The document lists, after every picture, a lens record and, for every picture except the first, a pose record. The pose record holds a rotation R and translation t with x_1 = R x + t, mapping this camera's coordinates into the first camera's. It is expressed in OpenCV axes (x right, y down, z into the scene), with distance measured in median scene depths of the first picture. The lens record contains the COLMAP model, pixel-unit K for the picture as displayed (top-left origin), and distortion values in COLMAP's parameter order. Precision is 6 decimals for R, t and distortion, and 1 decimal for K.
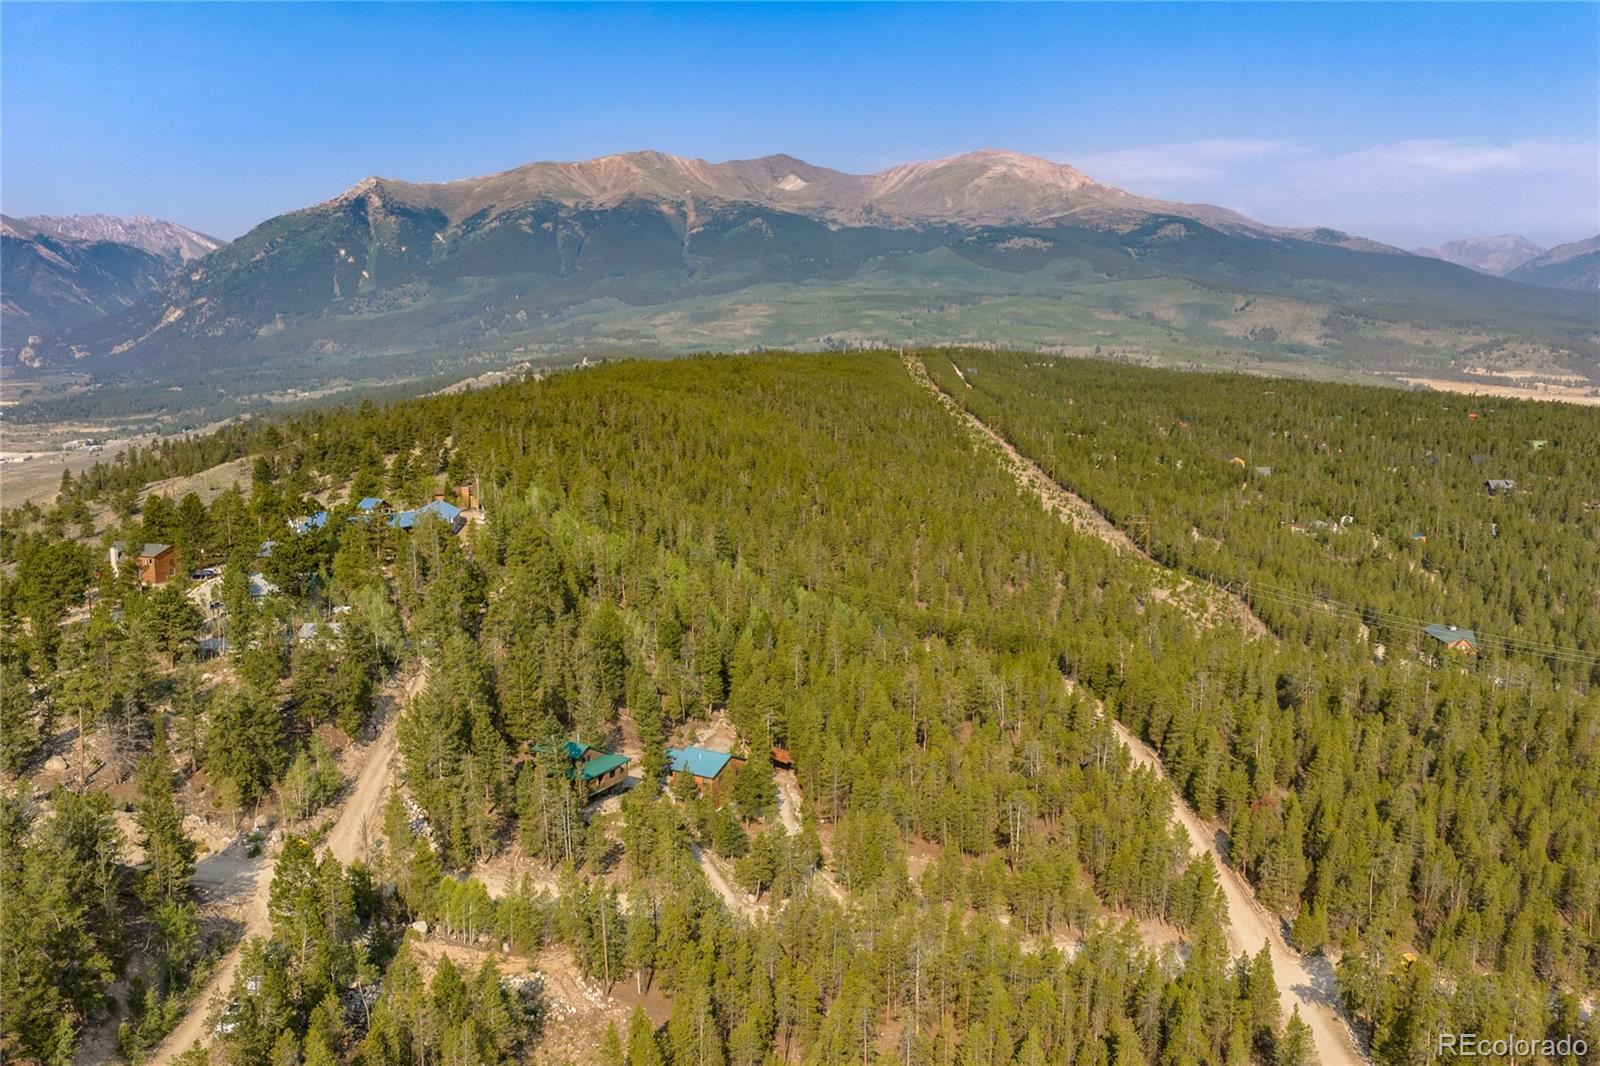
lens RADIAL K [[1332.8, 0, 796.6], [0, 1332.8, 536.4], [0, 0, 1]] dist [0.021699, -0.021582]
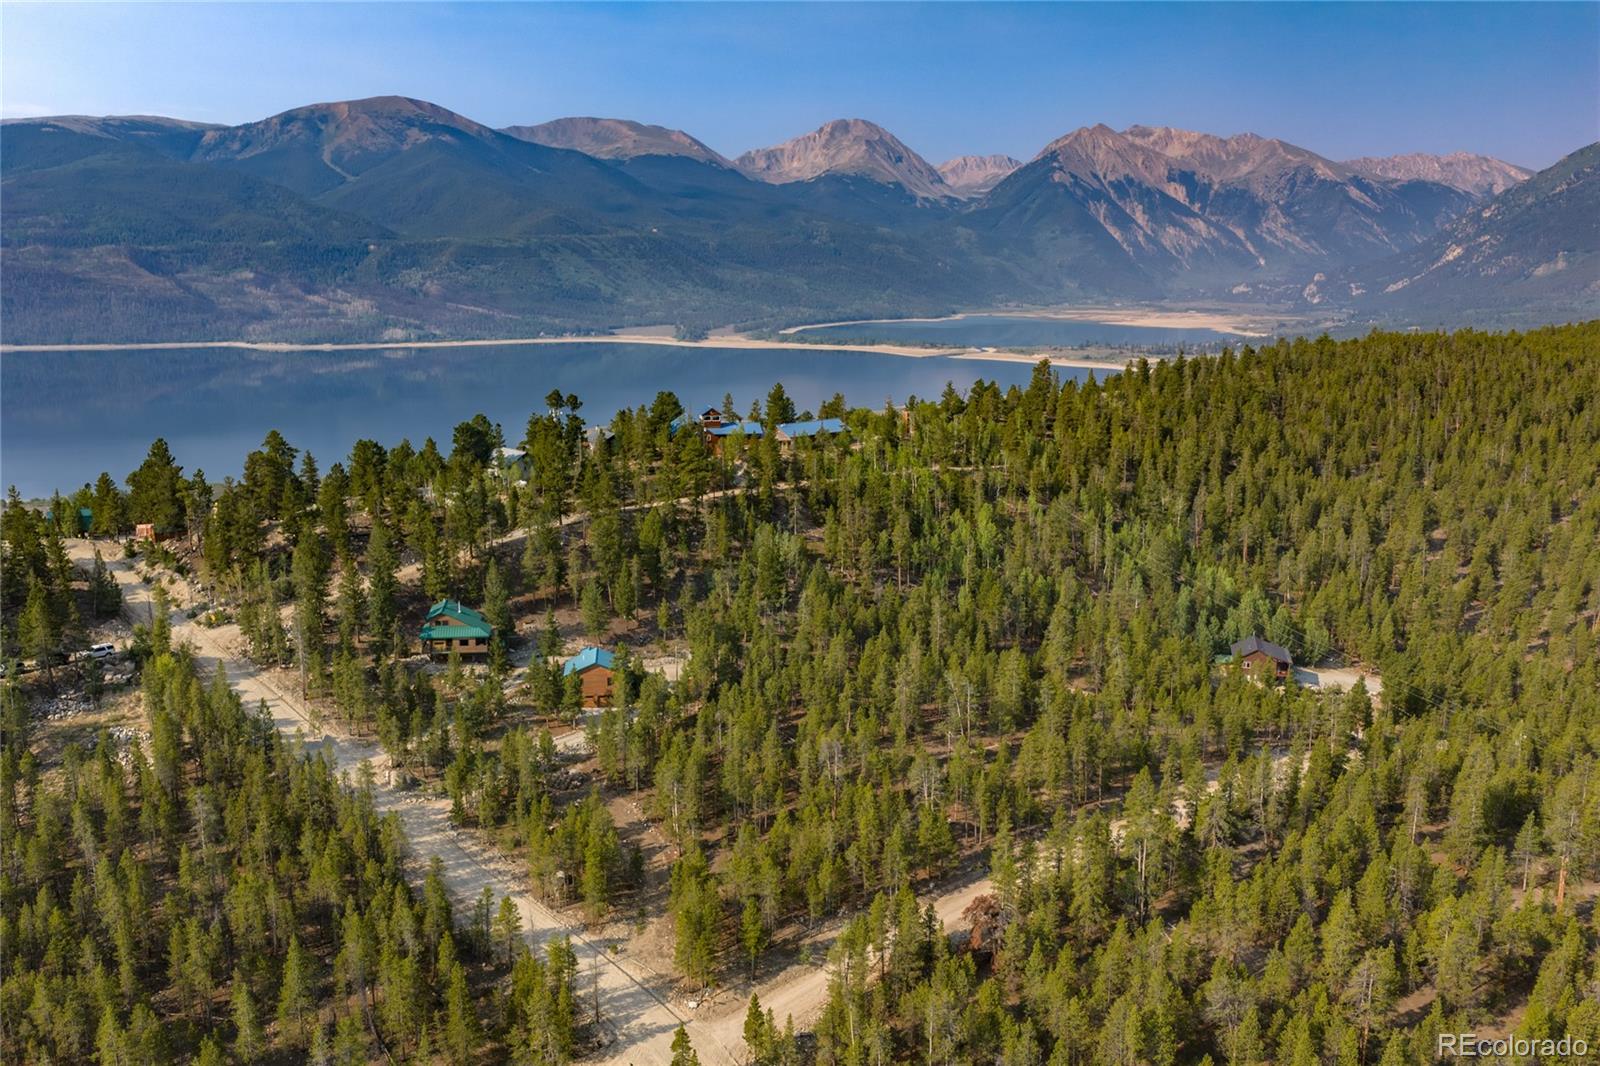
lens RADIAL K [[1332.8, 0, 796.6], [0, 1332.8, 536.4], [0, 0, 1]] dist [0.021699, -0.021582]
pose [[0.616730, 0.163486, -0.770011, 0.817931], [-0.129445, 0.985942, 0.105655, -0.062752], [0.776459, 0.034514, 0.629222, 0.451515]]
